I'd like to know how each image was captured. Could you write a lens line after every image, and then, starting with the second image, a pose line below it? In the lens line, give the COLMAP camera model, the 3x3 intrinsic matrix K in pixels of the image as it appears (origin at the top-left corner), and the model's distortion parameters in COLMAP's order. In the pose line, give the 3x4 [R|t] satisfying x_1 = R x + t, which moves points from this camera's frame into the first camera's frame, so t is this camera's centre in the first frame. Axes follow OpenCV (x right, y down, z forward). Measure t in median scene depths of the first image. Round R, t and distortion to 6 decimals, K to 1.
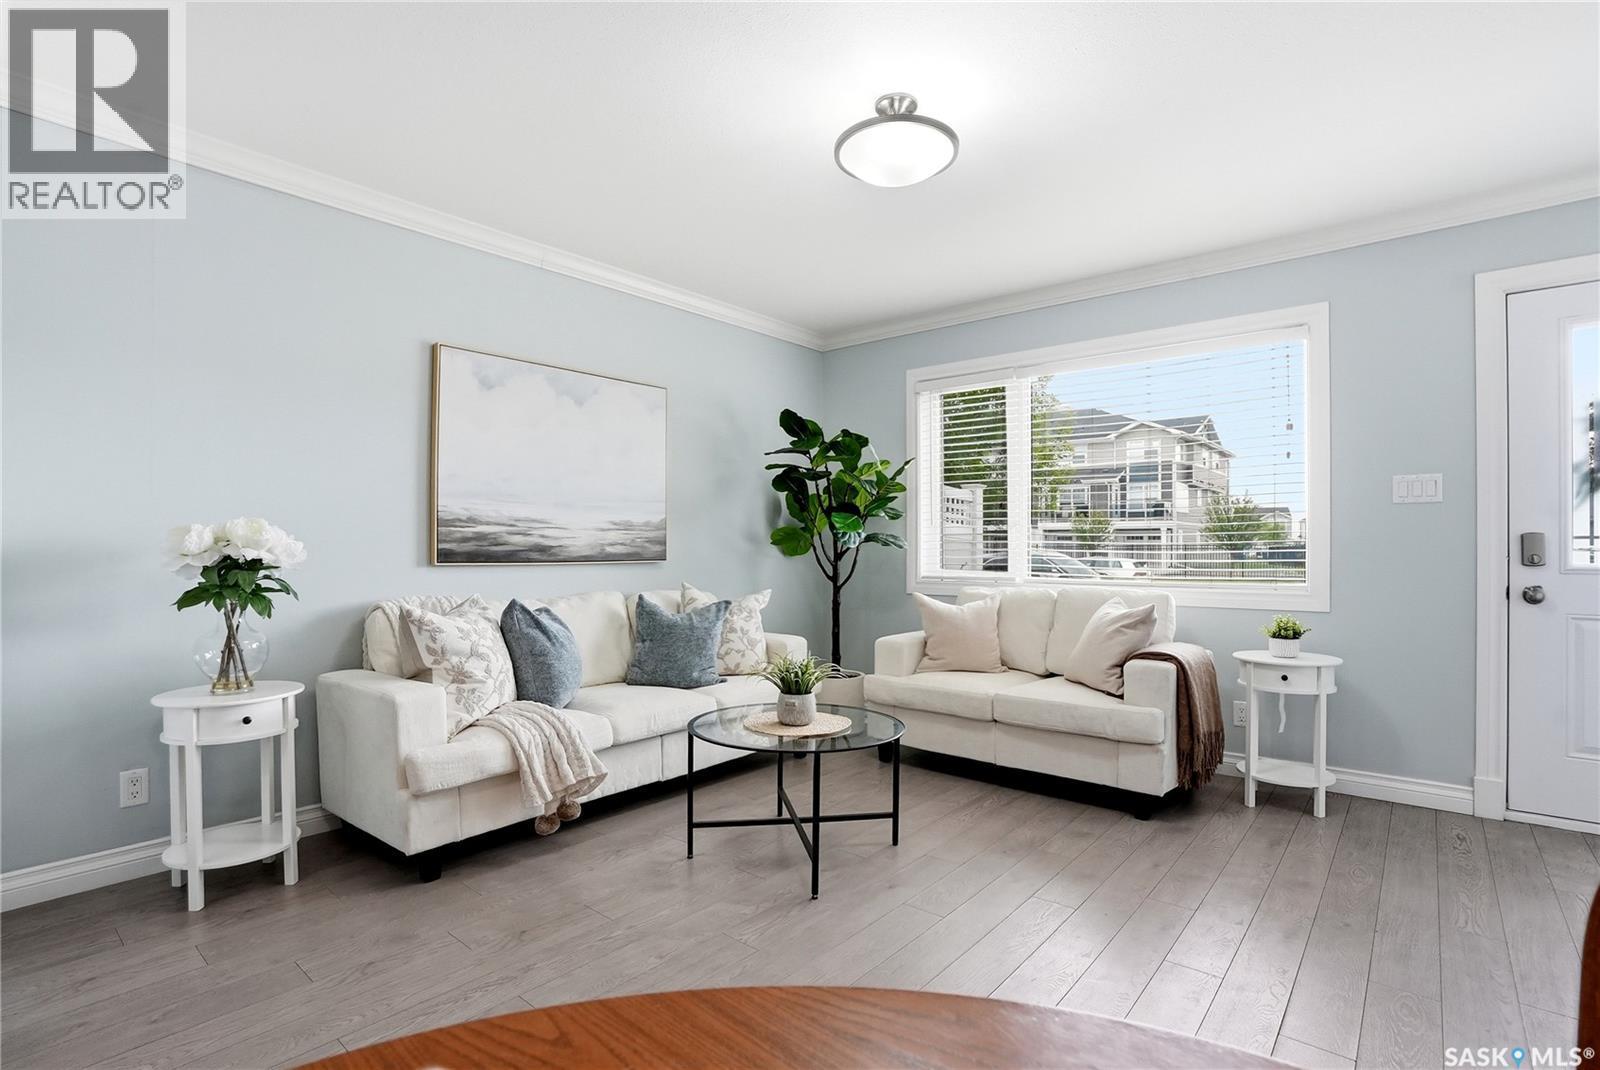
lens RADIAL K [[760.4, 0, 789.5], [0, 760.4, 553.8], [0, 0, 1]] dist [-0.070915, 0.026675]
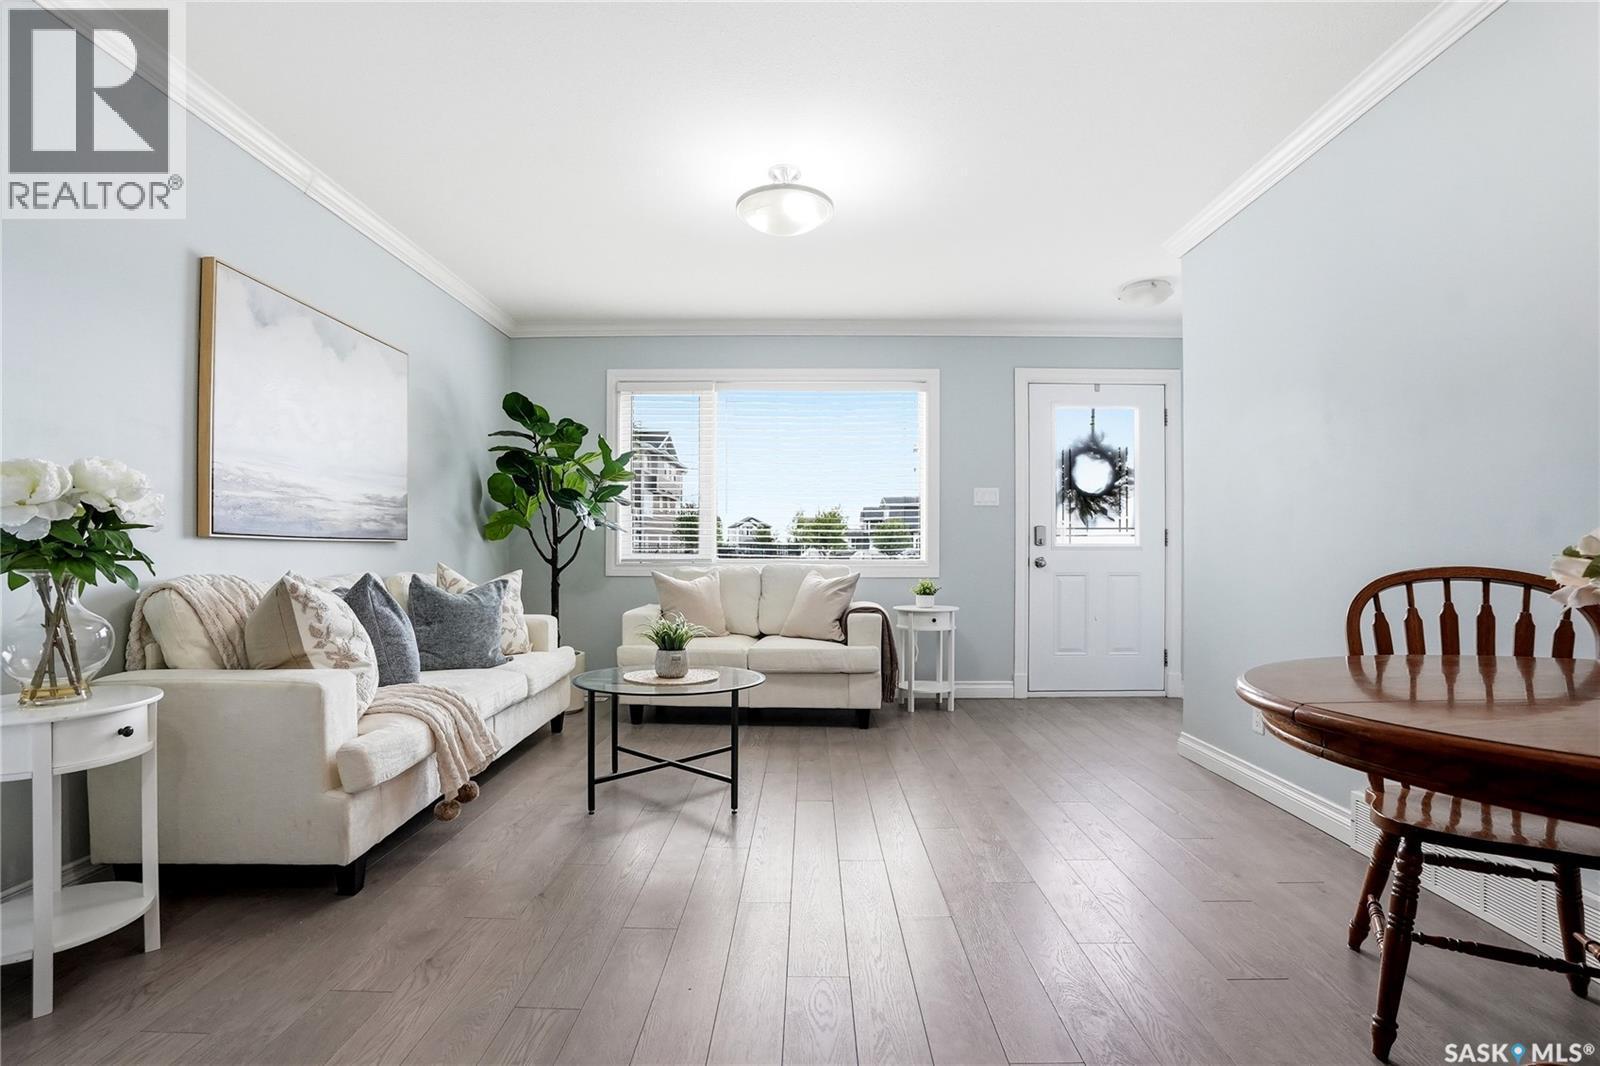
lens RADIAL K [[760.4, 0, 789.5], [0, 760.4, 551.8], [0, 0, 1]] dist [-0.070915, 0.026675]
pose [[0.774463, 0.002099, 0.632616, -0.484896], [0.001320, 0.999987, -0.004933, 0.035603], [-0.632618, 0.004655, 0.774450, 0.007239]]
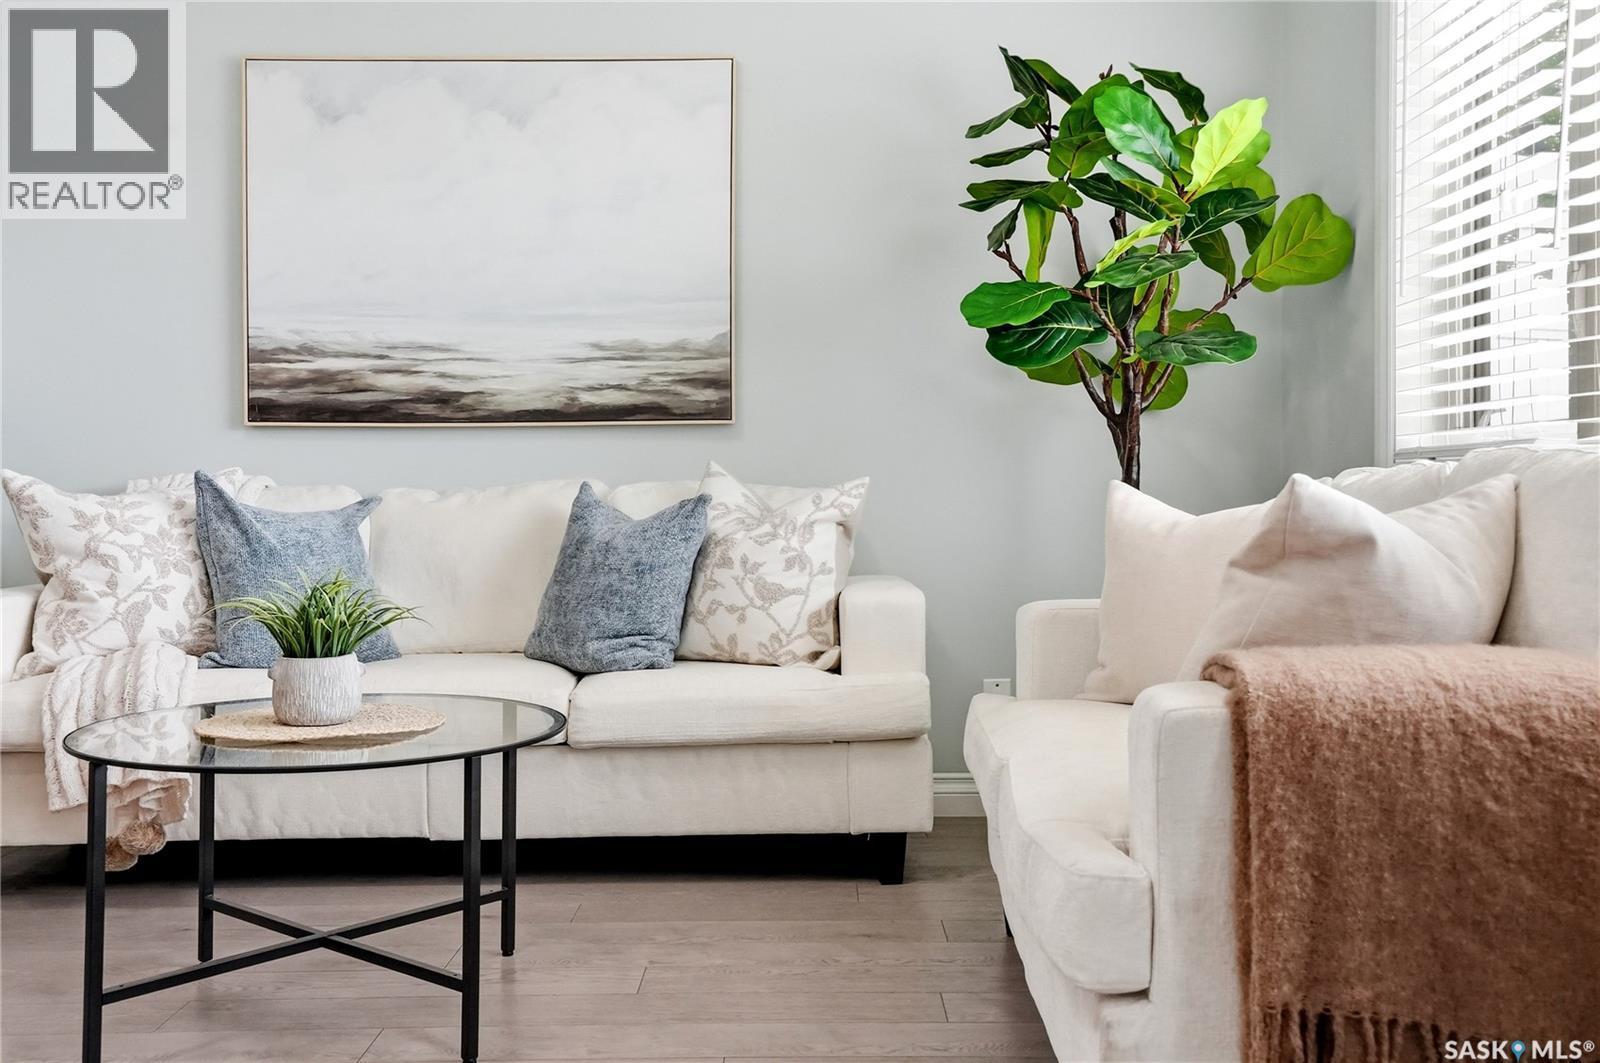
lens RADIAL K [[1534.6, 0, 799.3], [0, 1534.6, 516.8], [0, 0, 1]] dist [0.091003, 0.010813]
pose [[0.635789, 0.014447, -0.771728, 0.795789], [0.001765, 0.999795, 0.020170, 0.065007], [0.771861, -0.014186, 0.635633, 0.531259]]
